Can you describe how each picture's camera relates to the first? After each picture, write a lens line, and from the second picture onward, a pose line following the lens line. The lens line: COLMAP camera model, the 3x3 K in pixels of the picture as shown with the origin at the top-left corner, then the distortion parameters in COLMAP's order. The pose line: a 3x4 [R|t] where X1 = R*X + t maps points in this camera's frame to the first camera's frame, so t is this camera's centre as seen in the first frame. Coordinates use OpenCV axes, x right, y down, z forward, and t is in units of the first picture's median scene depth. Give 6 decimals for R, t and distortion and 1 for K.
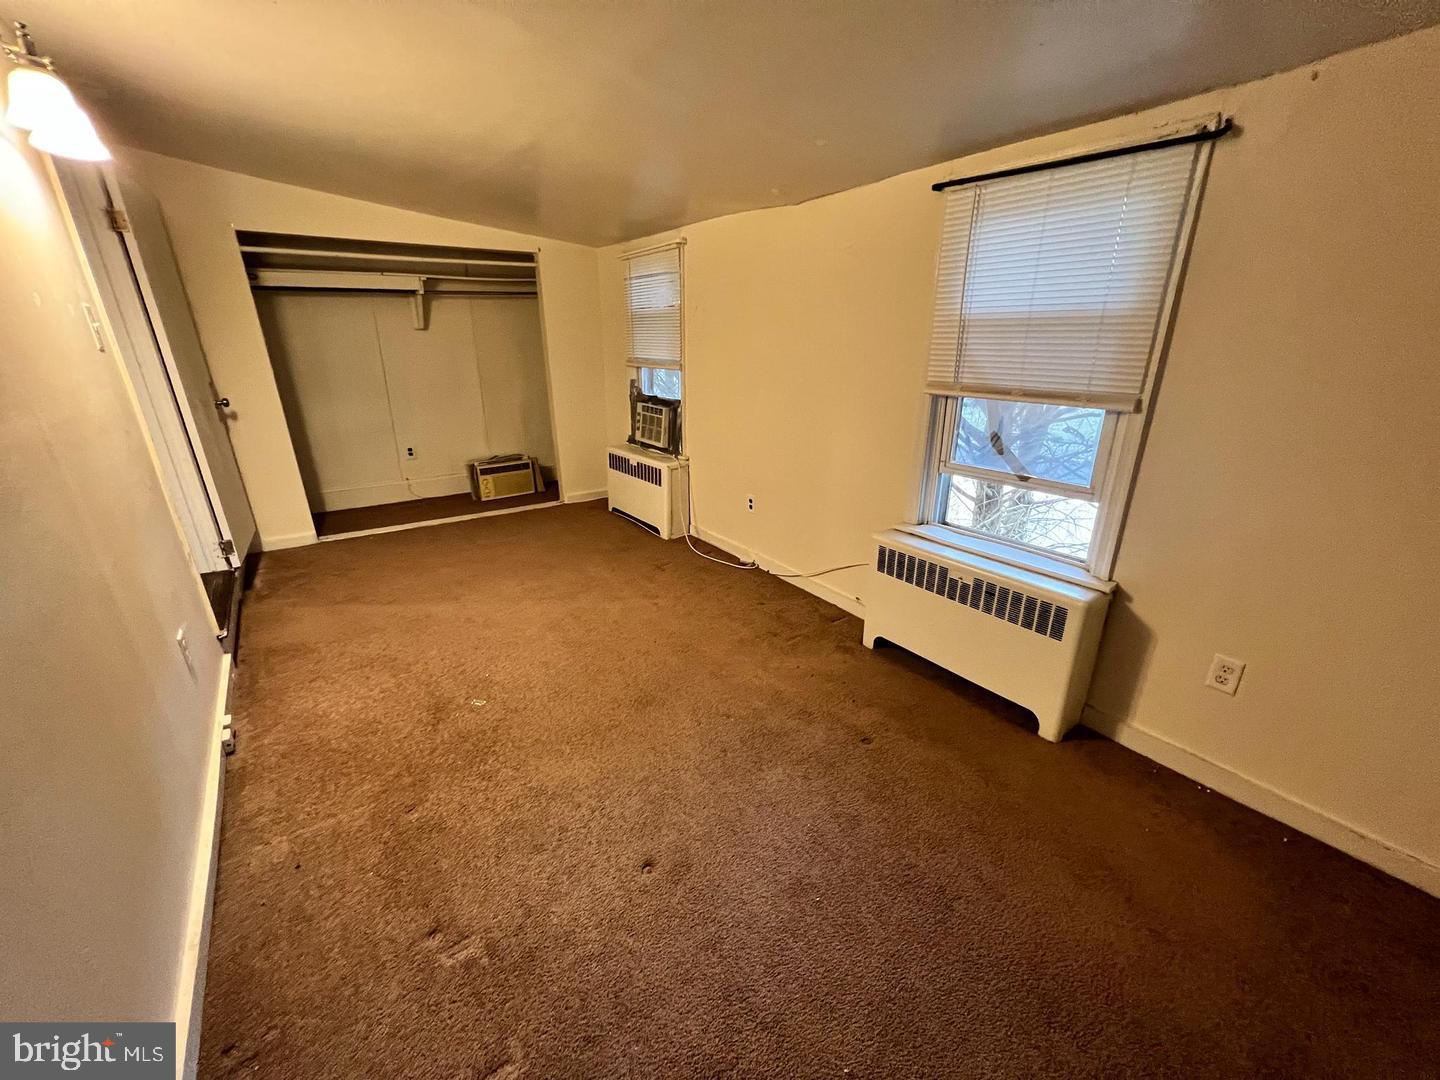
lens RADIAL K [[573.1, 0, 715.0], [0, 573.1, 538.1], [0, 0, 1]] dist [-0.002326, 0.000606]
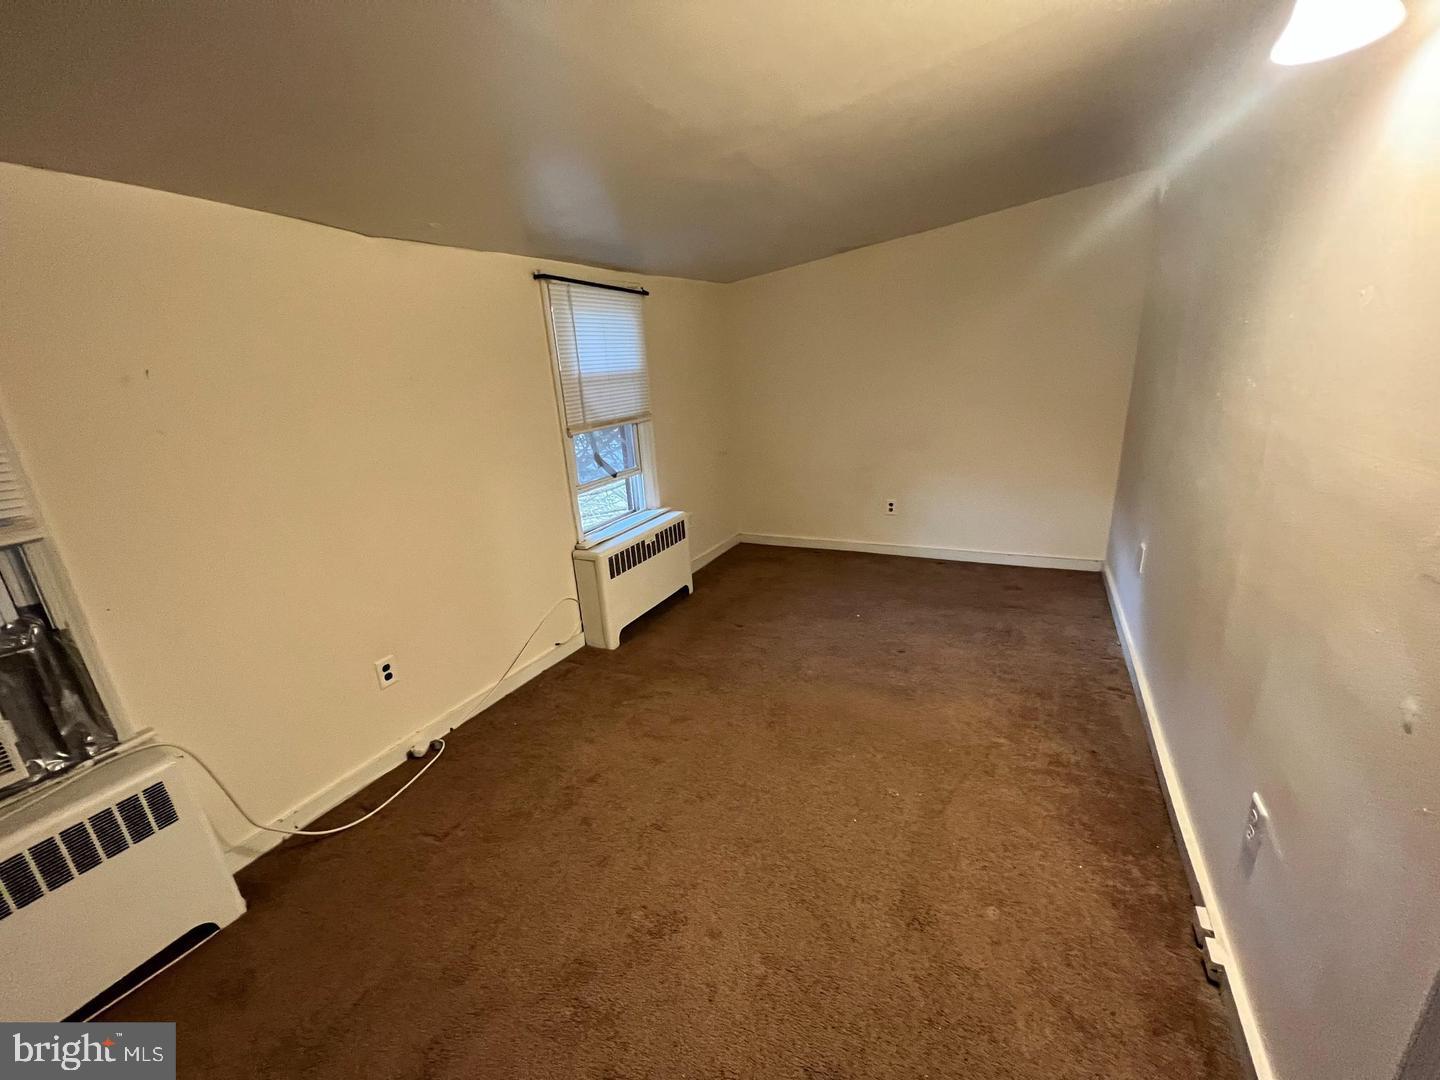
lens RADIAL K [[573.1, 0, 719.8], [0, 573.1, 540.3], [0, 0, 1]] dist [-0.002326, 0.000606]
pose [[-0.426733, -0.223944, 0.876212, -0.743818], [0.381367, 0.833942, 0.398874, -0.354234], [-0.820035, 0.504371, -0.270466, 0.963046]]
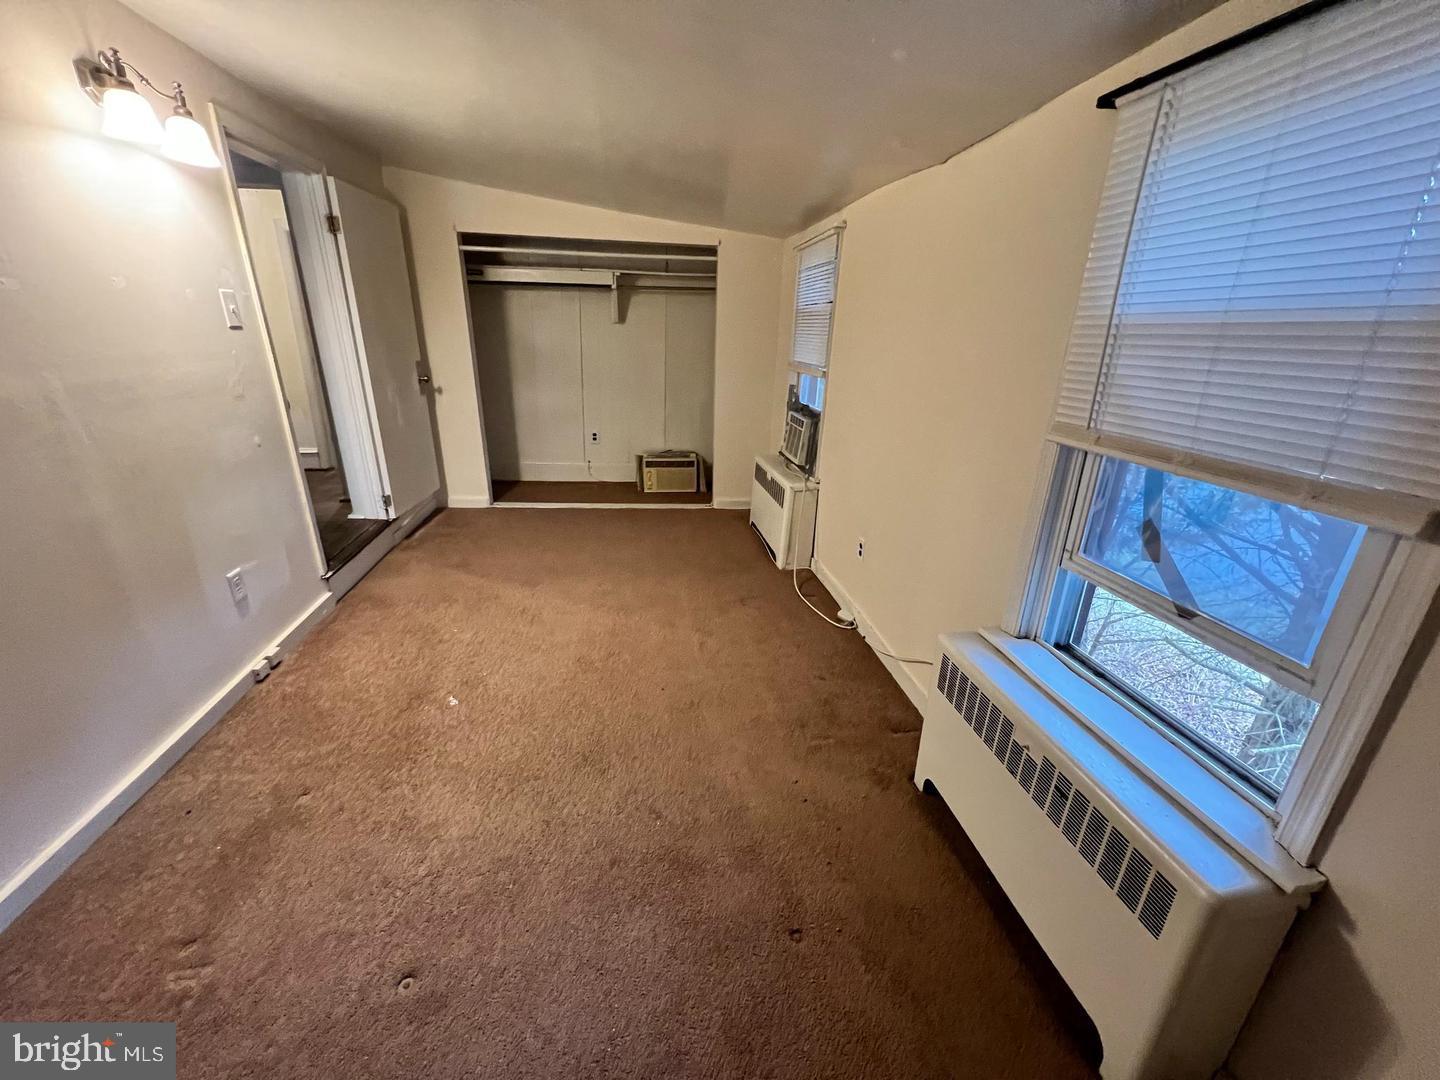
lens RADIAL K [[573.1, 0, 720.3], [0, 573.1, 538.5], [0, 0, 1]] dist [-0.002326, 0.000606]
pose [[0.885371, 0.187667, -0.425323, 0.273238], [-0.188163, 0.981270, 0.041282, -0.085569], [0.425104, 0.043480, 0.904100, 0.229278]]
